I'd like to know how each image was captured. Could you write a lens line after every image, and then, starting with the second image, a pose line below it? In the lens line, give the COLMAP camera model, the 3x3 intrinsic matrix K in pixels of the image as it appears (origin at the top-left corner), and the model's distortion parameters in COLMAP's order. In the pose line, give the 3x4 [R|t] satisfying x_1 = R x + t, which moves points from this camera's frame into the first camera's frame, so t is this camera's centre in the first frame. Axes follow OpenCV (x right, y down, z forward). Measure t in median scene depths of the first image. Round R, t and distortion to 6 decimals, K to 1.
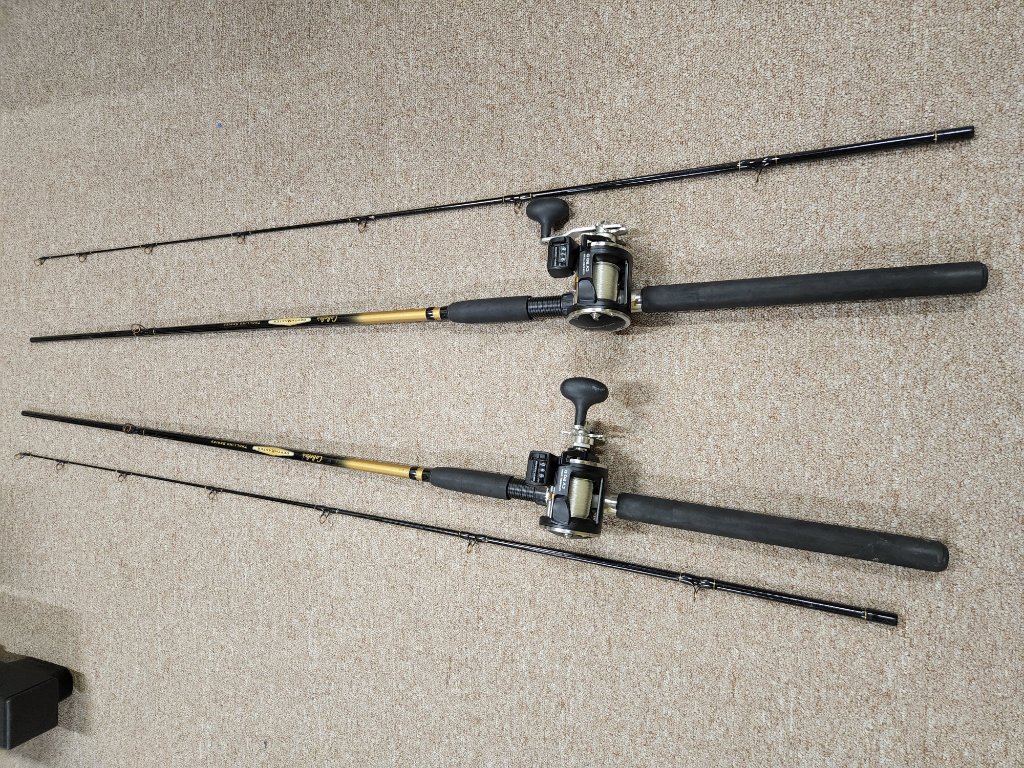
lens RADIAL K [[705.1, 0, 513.0], [0, 705.1, 359.8], [0, 0, 1]] dist [-0.002332, 0.002392]
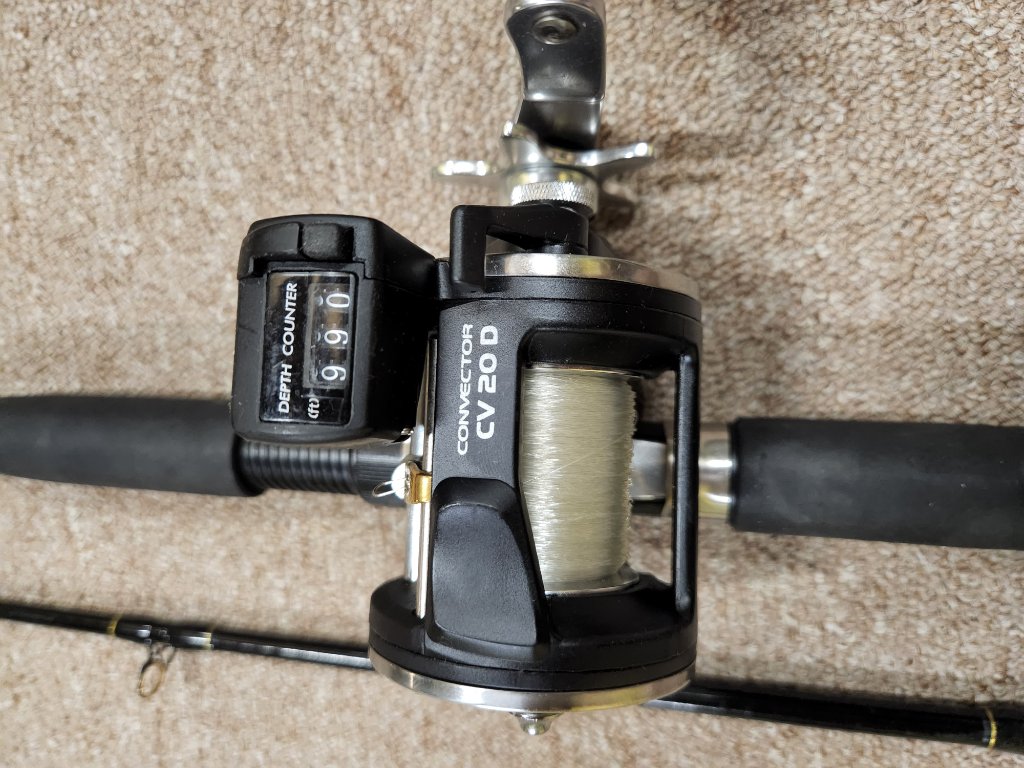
lens RADIAL K [[705.1, 0, 513.0], [0, 705.1, 359.8], [0, 0, 1]] dist [-0.002332, 0.002392]
pose [[0.983271, -0.104023, 0.149523, 0.053566], [0.086712, 0.989223, 0.117980, 0.140405], [-0.160184, -0.103041, 0.981694, 0.807517]]
